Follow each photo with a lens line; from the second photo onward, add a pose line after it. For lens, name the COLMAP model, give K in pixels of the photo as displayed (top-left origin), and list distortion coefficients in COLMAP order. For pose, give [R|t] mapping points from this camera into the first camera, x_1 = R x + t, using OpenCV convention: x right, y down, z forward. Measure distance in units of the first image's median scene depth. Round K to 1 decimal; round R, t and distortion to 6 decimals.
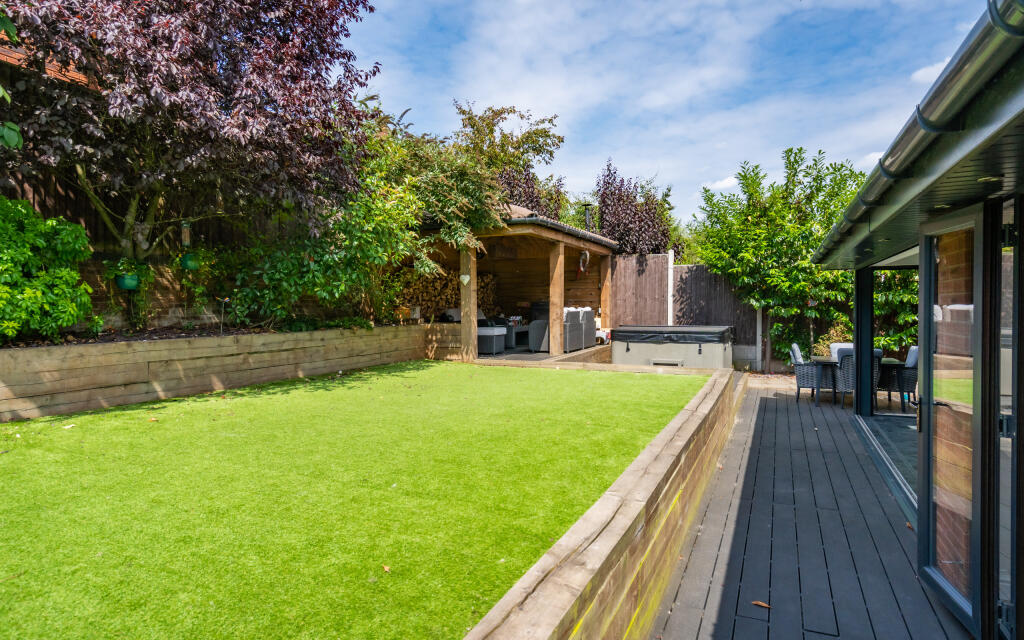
lens RADIAL K [[587.9, 0, 511.5], [0, 587.9, 318.9], [0, 0, 1]] dist [0.002008, -0.000020]
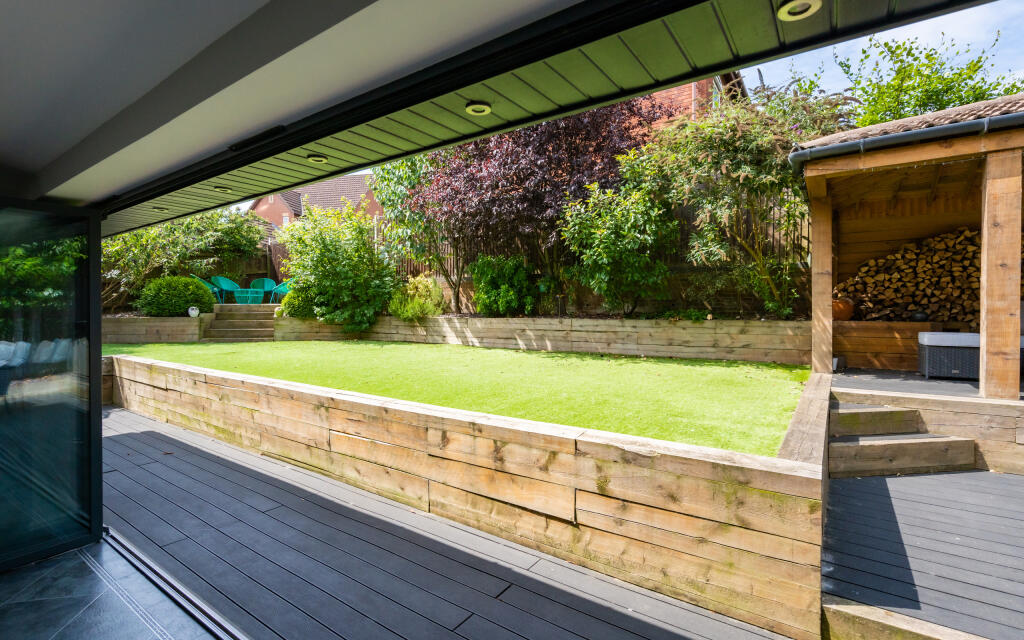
lens RADIAL K [[469.2, 0, 513.5], [0, 469.2, 317.3], [0, 0, 1]] dist [-0.000471, 0.000632]
pose [[-0.176635, 0.023945, -0.983985, 0.412329], [-0.016853, 0.999484, 0.027347, -0.004304], [0.984132, 0.021413, -0.176141, 0.553625]]
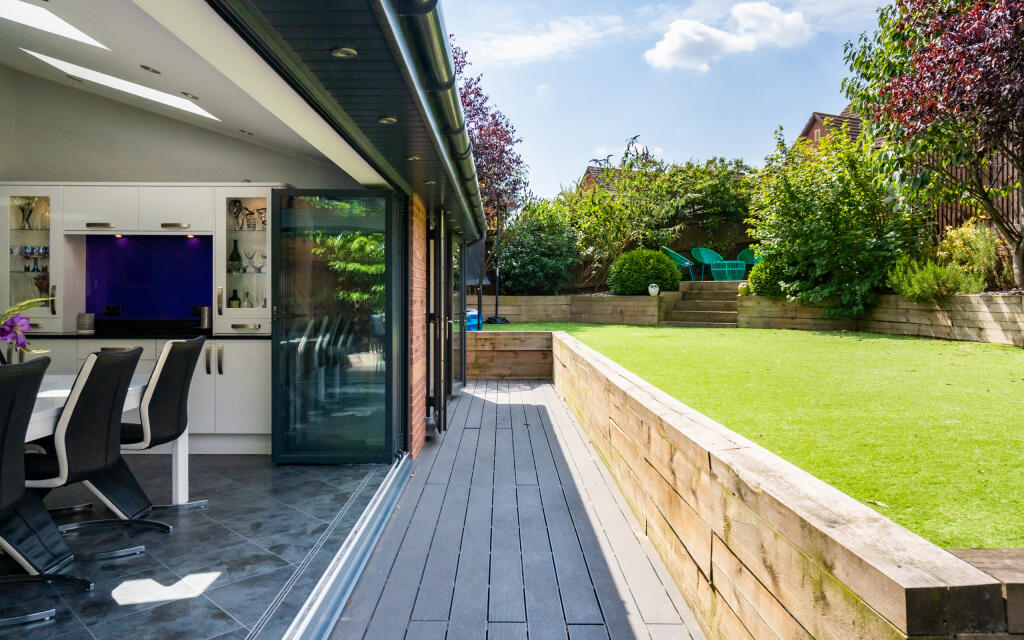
lens RADIAL K [[686.9, 0, 511.0], [0, 686.9, 313.6], [0, 0, 1]] dist [0.005181, 0.001498]
pose [[-0.907469, 0.020290, -0.419629, 0.333427], [0.001676, 0.999000, 0.044680, 0.007105], [0.420116, 0.039842, -0.906596, 0.703358]]
